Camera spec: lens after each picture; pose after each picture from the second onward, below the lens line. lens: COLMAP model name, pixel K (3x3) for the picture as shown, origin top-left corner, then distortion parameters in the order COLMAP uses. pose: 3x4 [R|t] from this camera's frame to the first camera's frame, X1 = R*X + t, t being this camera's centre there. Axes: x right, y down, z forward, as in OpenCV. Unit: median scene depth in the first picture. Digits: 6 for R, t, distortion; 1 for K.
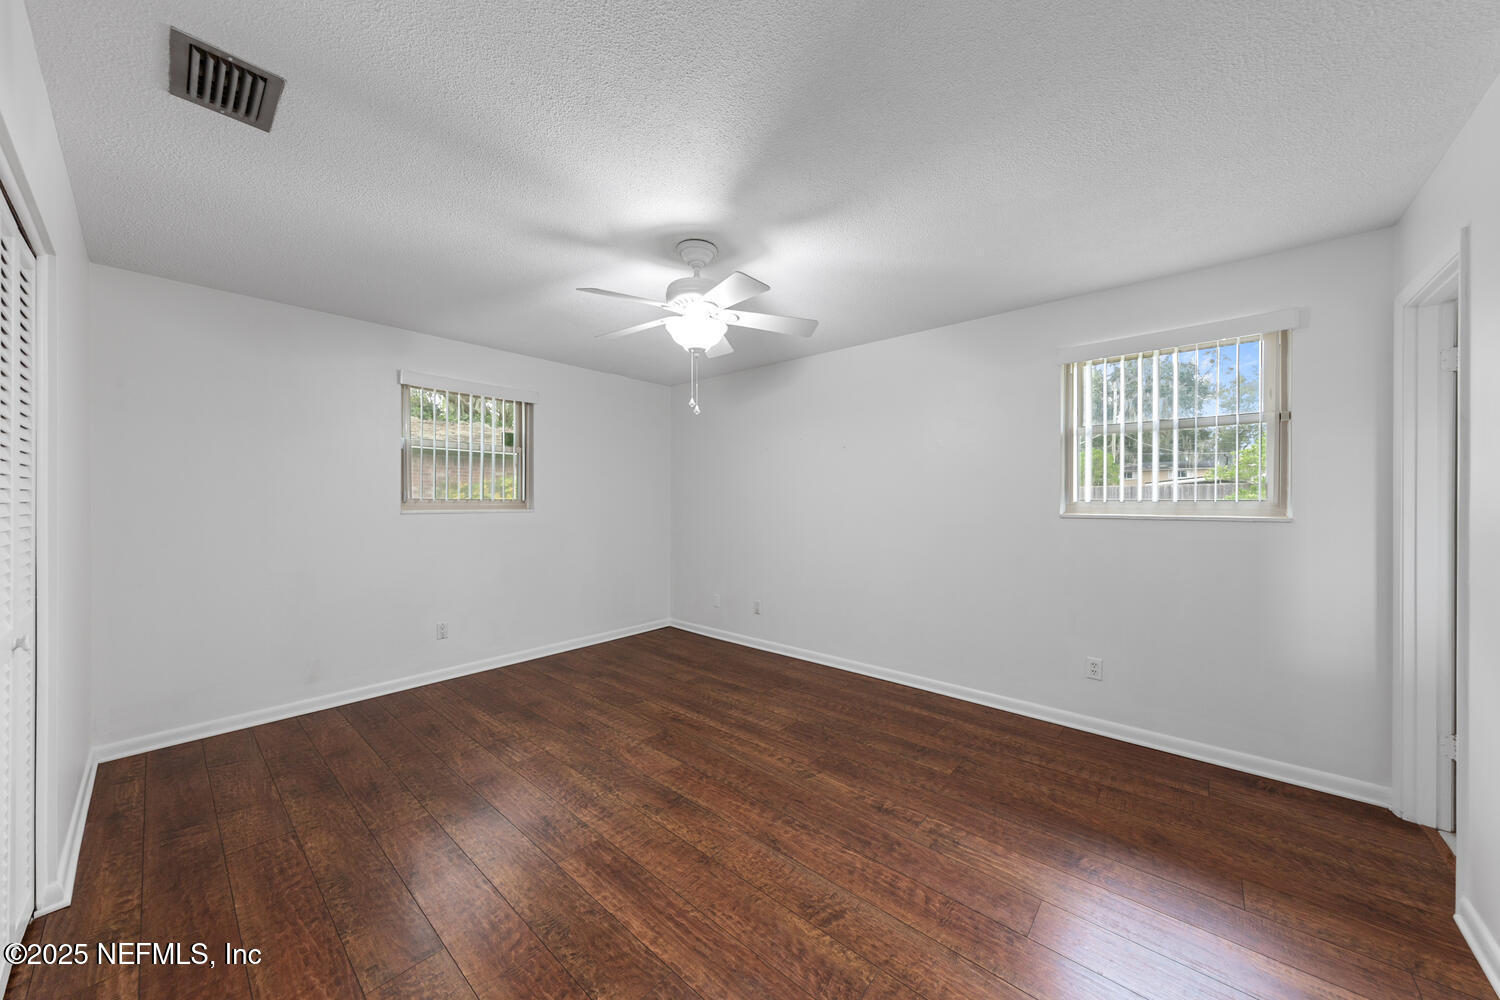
lens RADIAL K [[526.7, 0, 752.0], [0, 526.7, 499.0], [0, 0, 1]] dist [0.000370, 0.000025]
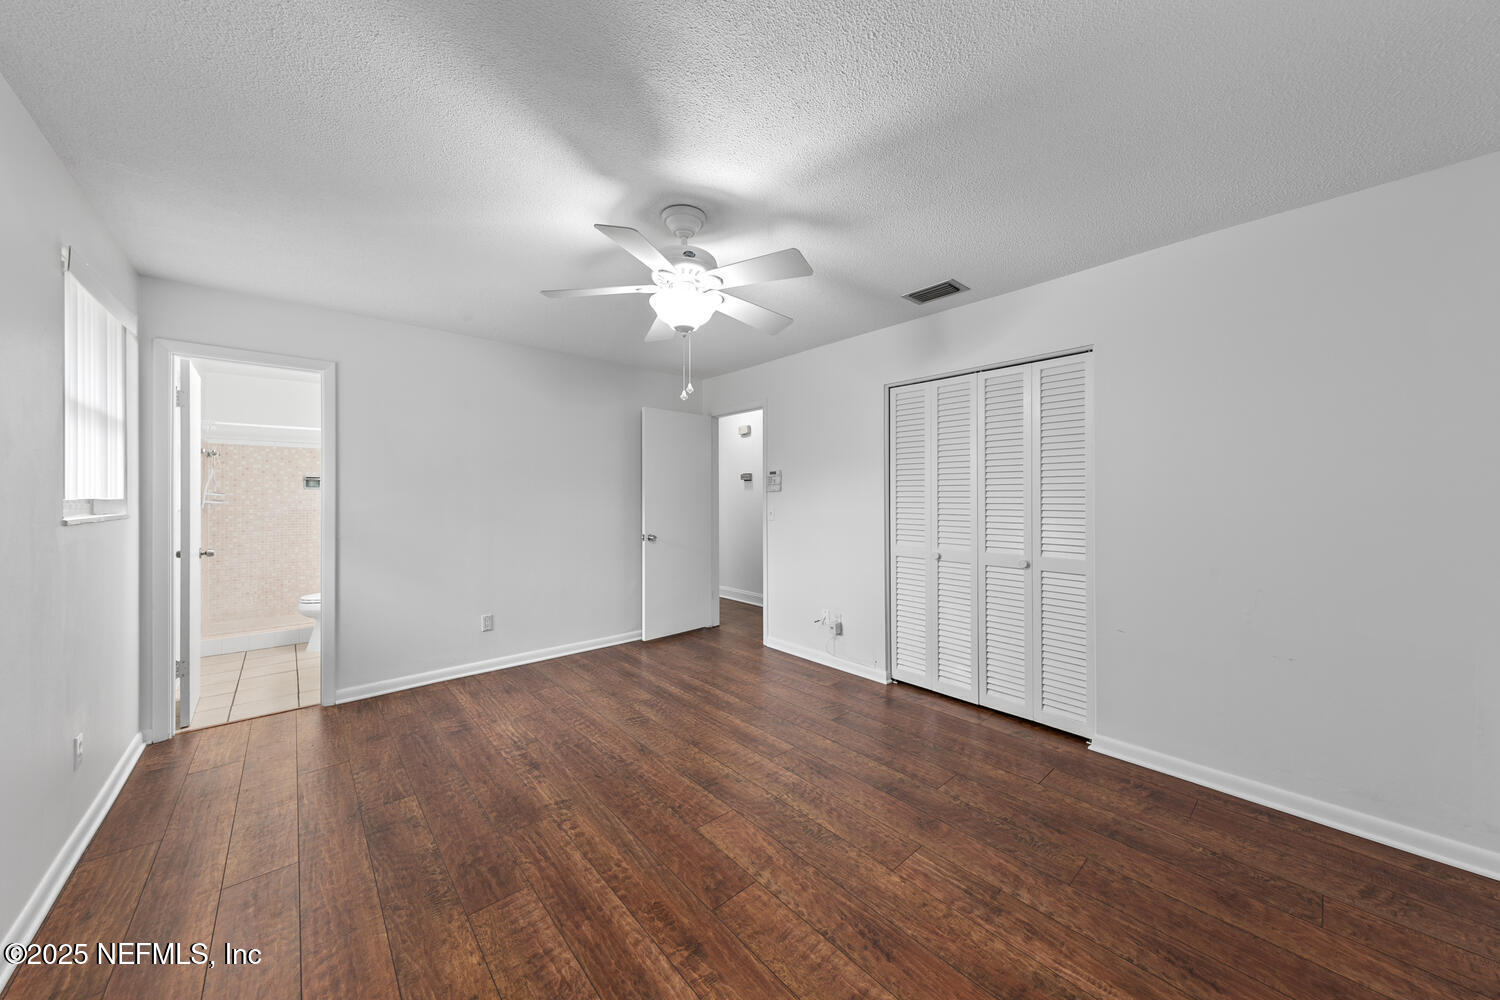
lens RADIAL K [[526.7, 0, 748.3], [0, 526.7, 498.0], [0, 0, 1]] dist [0.000370, 0.000025]
pose [[-0.991938, 0.000457, 0.126724, -0.312787], [0.000792, 0.999996, 0.002589, 0.002093], [-0.126722, 0.002669, -0.991935, 1.798616]]
